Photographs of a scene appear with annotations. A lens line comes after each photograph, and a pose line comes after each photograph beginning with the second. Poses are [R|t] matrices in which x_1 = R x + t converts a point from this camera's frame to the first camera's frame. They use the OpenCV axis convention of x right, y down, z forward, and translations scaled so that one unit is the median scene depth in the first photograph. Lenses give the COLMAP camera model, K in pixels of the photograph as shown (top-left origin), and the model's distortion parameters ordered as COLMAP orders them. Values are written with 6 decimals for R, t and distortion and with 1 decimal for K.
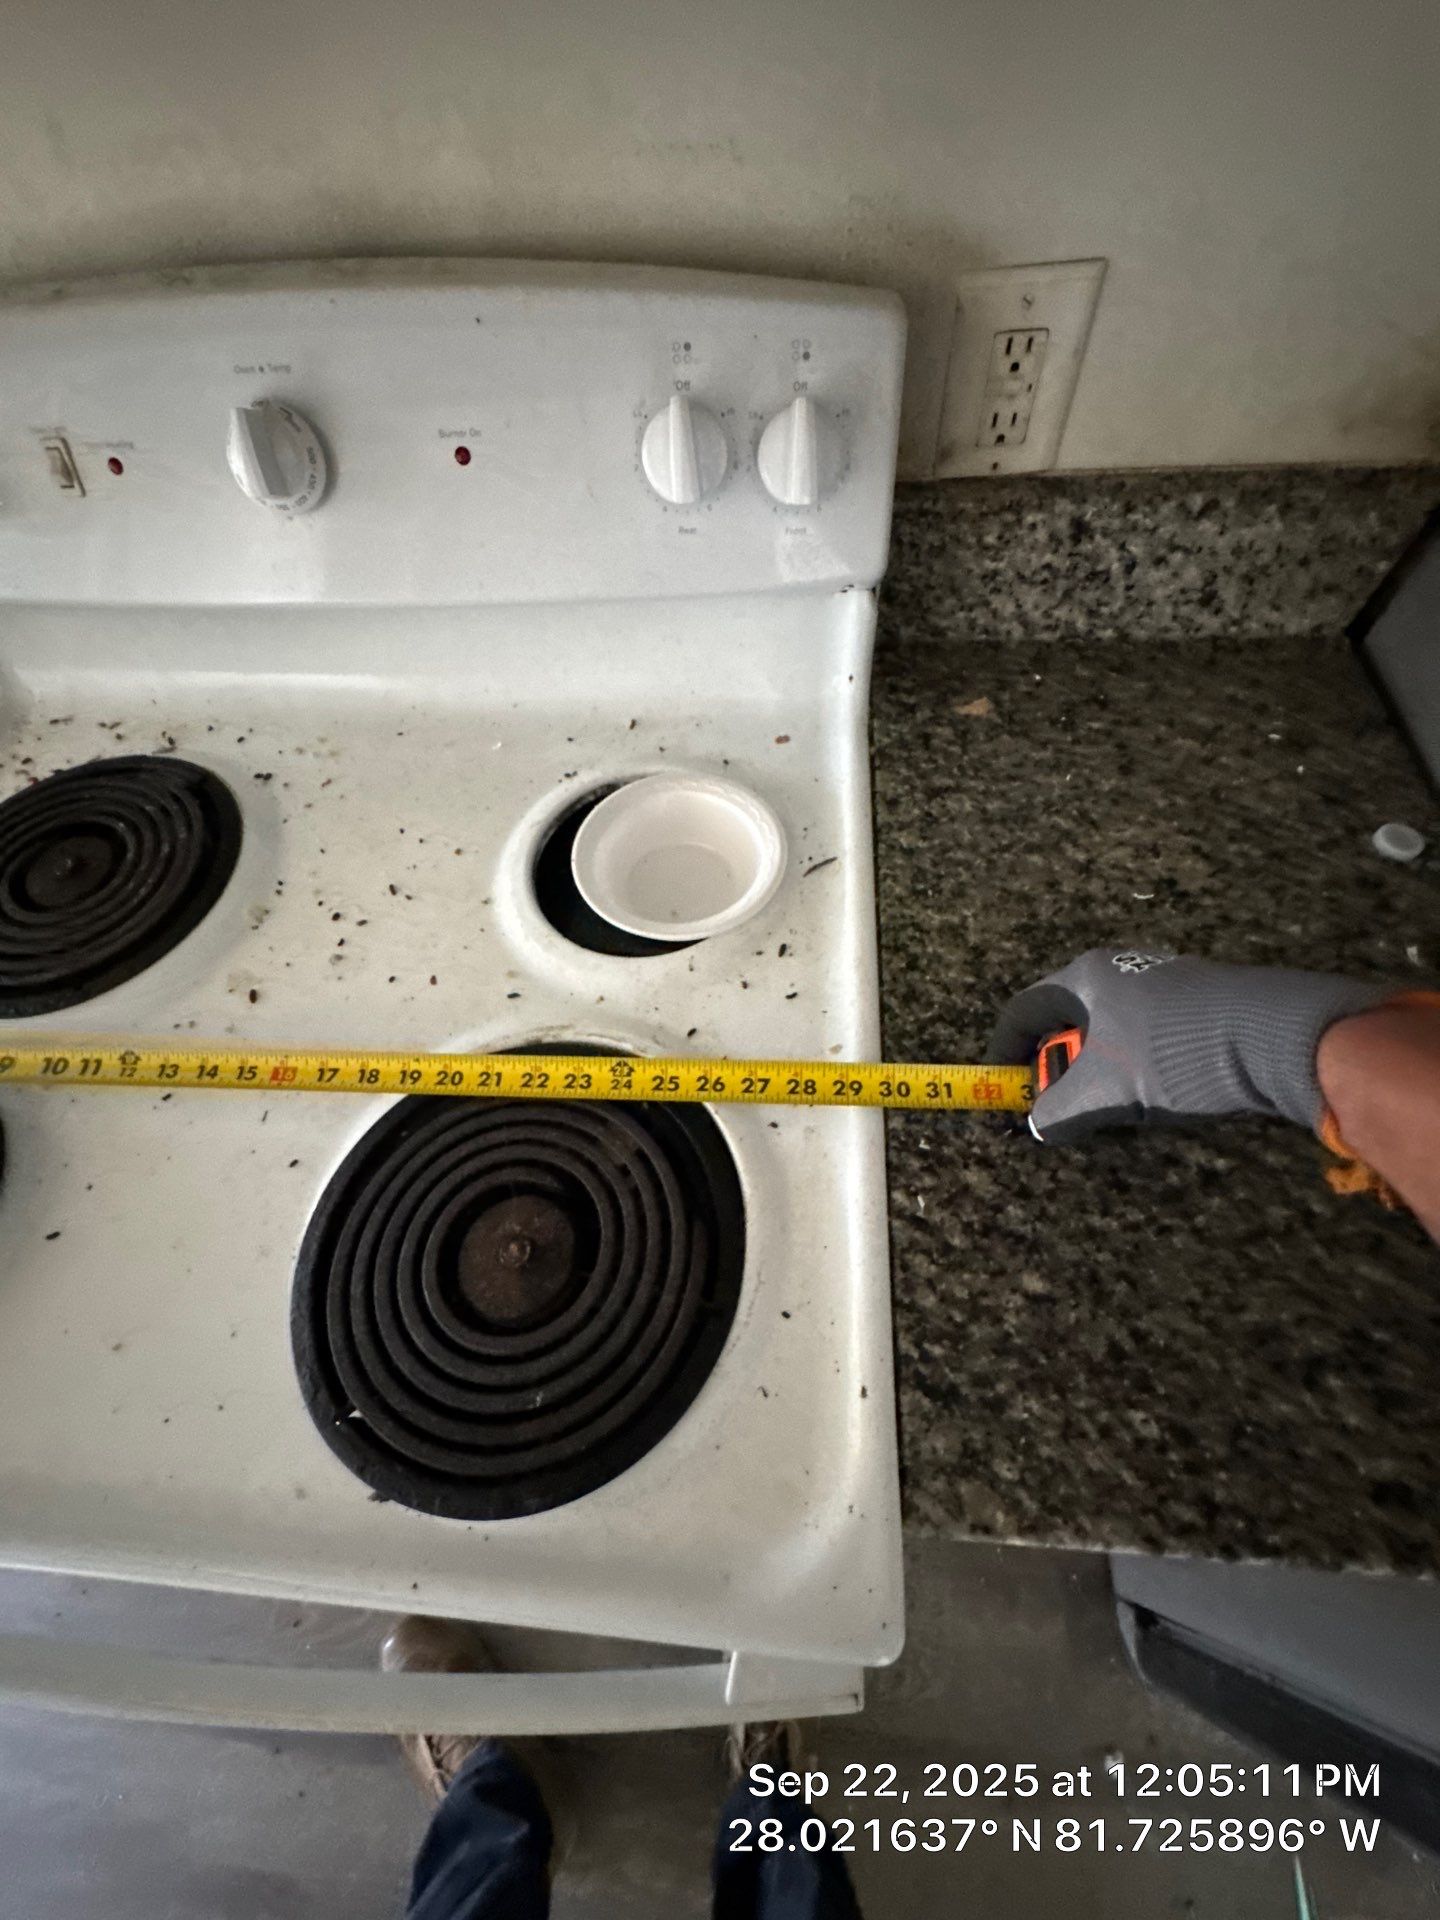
lens RADIAL K [[780.2, 0, 724.7], [0, 780.2, 962.0], [0, 0, 1]] dist [-0.001615, 0.000102]
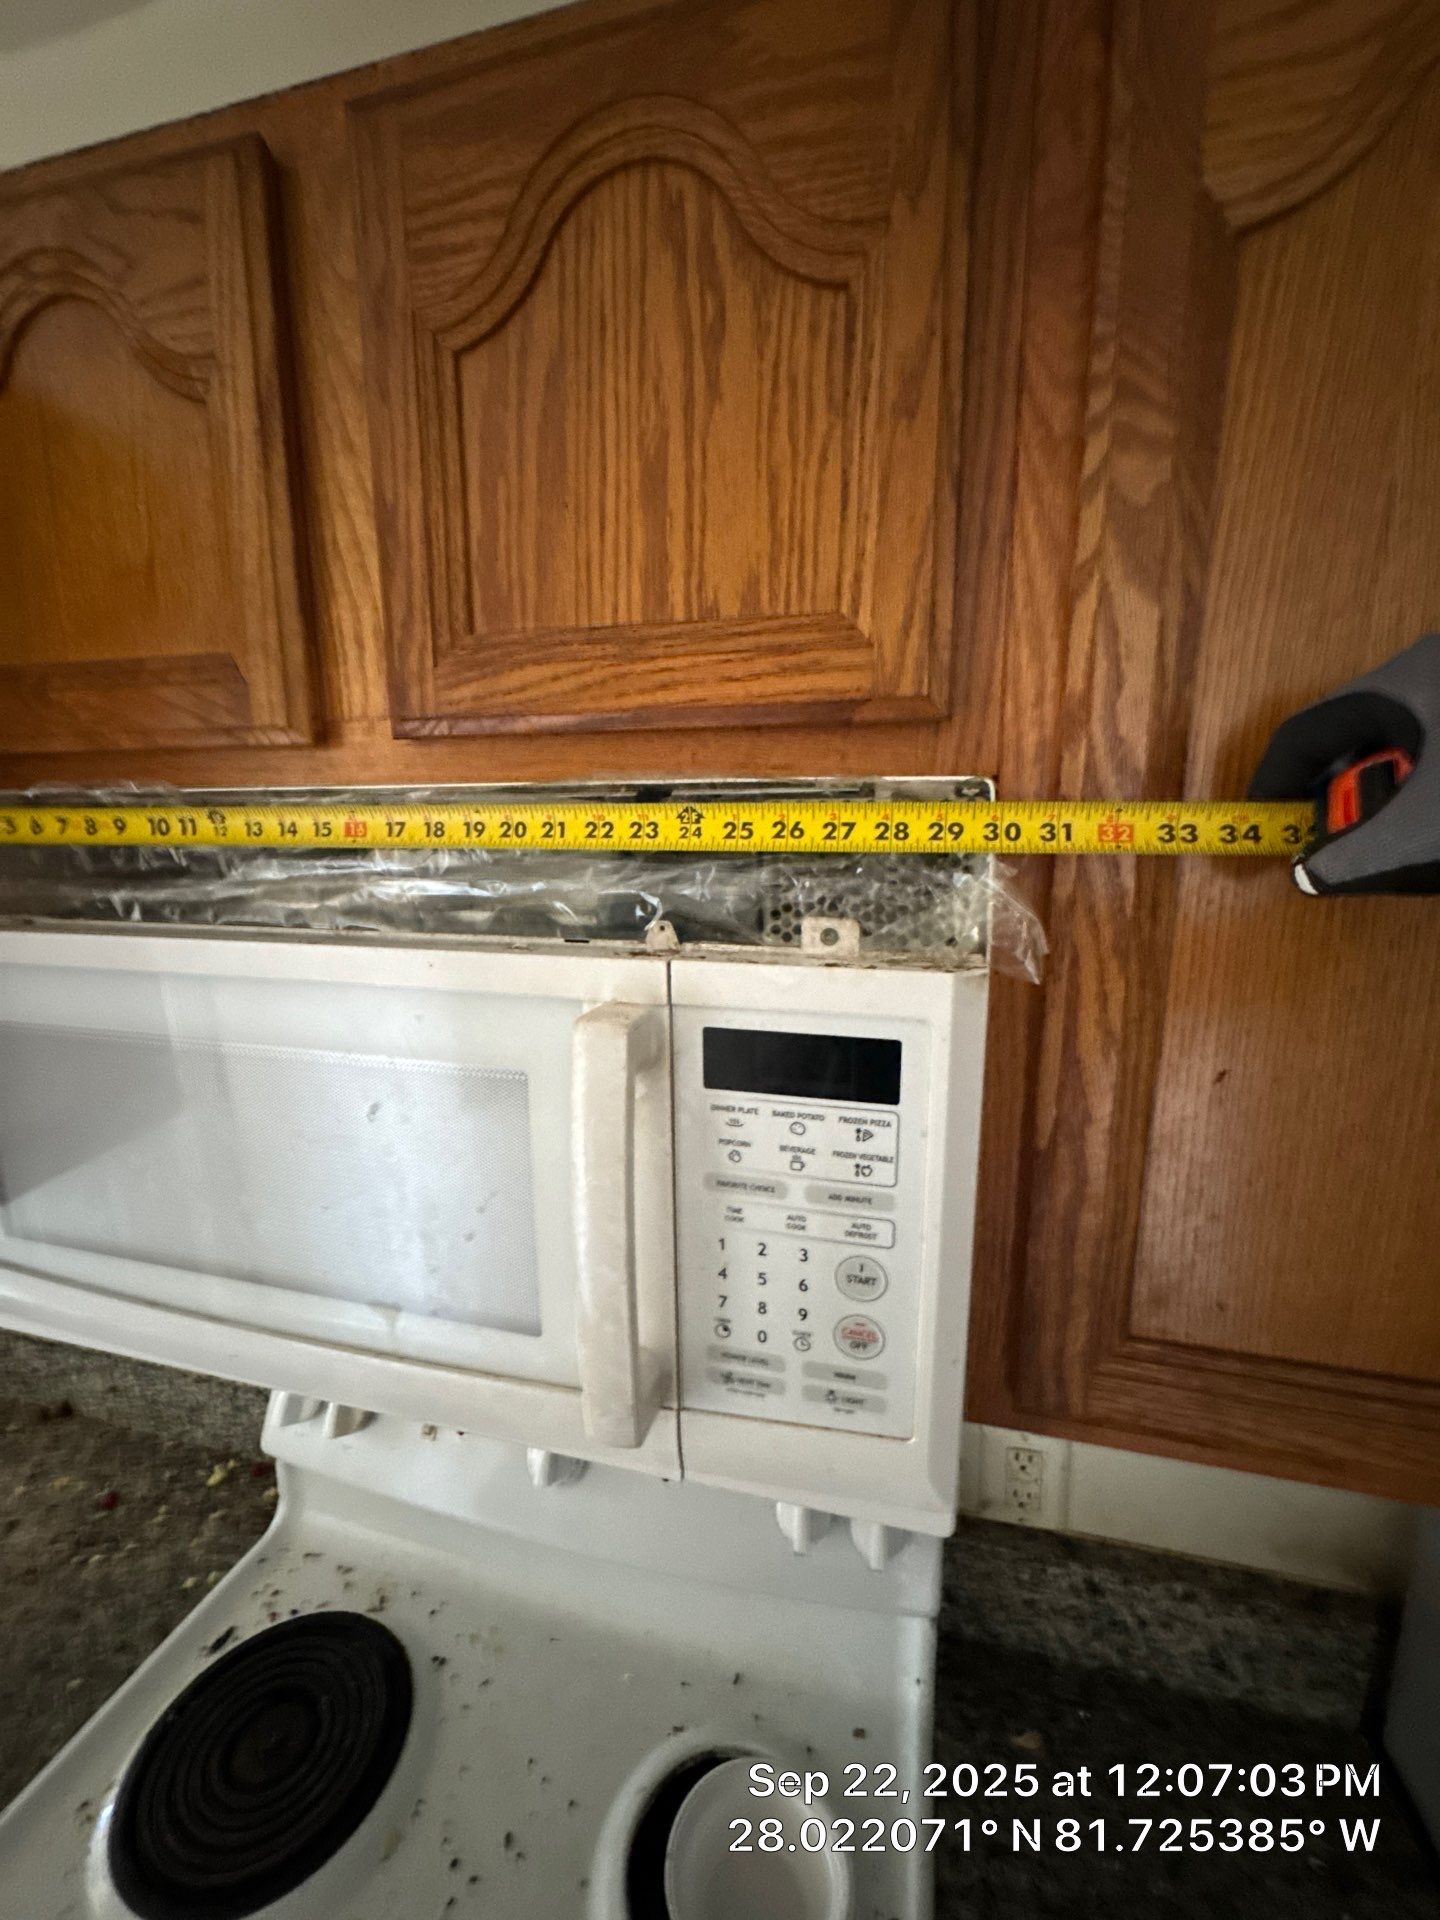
lens RADIAL K [[780.2, 0, 724.7], [0, 780.2, 962.0], [0, 0, 1]] dist [-0.001615, 0.000102]
pose [[0.980781, 0.080799, -0.177594, -0.012293], [-0.186496, 0.655705, -0.731621, -0.156405], [0.057335, 0.750681, 0.658172, -0.691729]]
